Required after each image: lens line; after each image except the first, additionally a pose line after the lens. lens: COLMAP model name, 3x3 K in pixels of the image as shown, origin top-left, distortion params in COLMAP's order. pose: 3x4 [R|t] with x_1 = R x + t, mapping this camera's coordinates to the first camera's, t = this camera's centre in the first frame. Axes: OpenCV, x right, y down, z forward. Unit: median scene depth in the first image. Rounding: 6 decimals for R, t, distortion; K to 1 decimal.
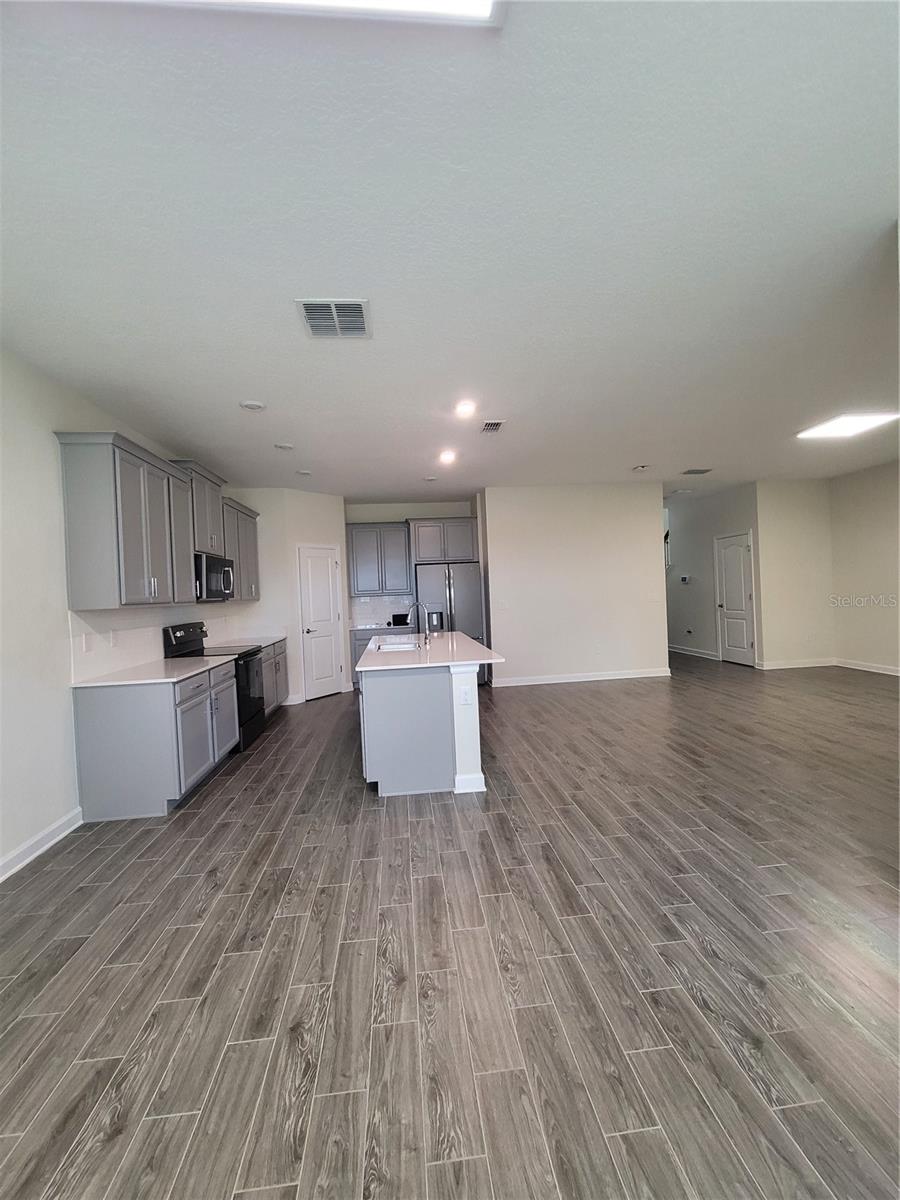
lens RADIAL K [[489.4, 0, 445.0], [0, 489.4, 598.4], [0, 0, 1]] dist [-0.005526, 0.000916]
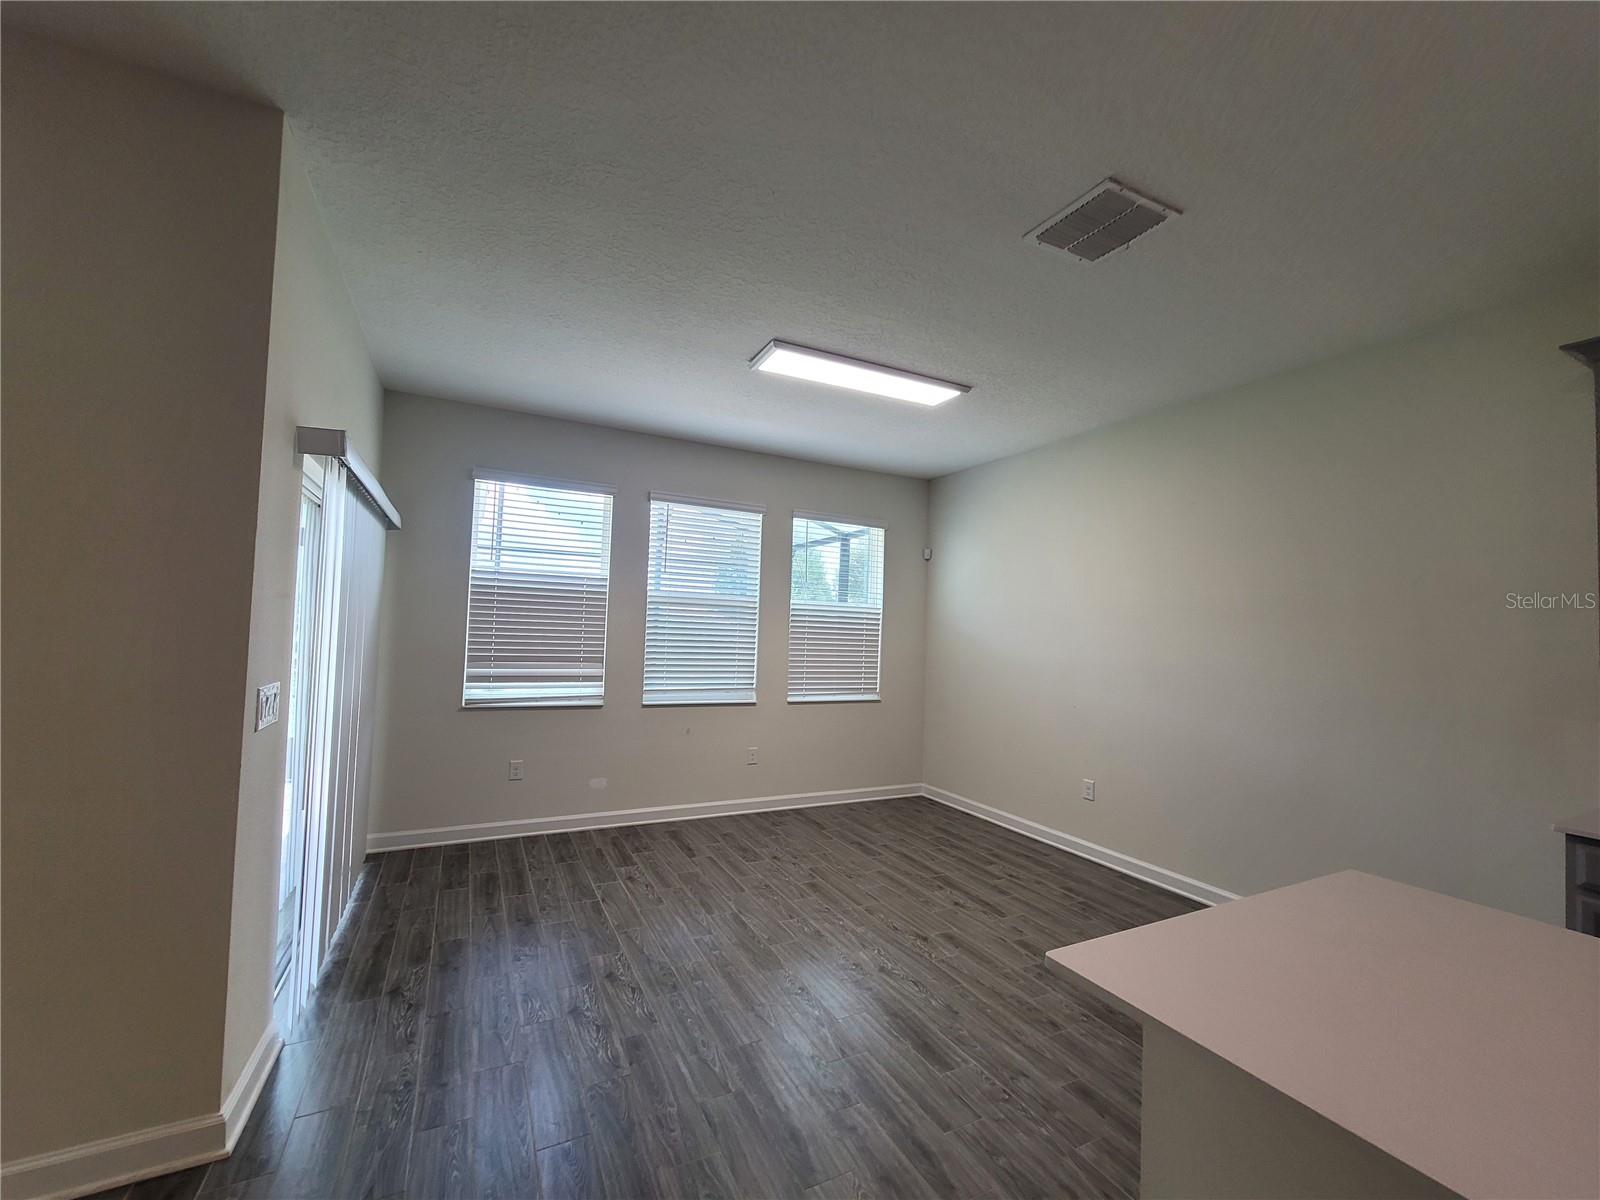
lens RADIAL K [[652.6, 0, 798.6], [0, 652.6, 597.1], [0, 0, 1]] dist [-0.005526, 0.000916]
pose [[-0.931383, -0.006354, -0.363984, 0.656655], [0.002492, 0.999713, -0.023829, -0.080642], [0.364031, -0.023101, -0.931100, 2.337314]]
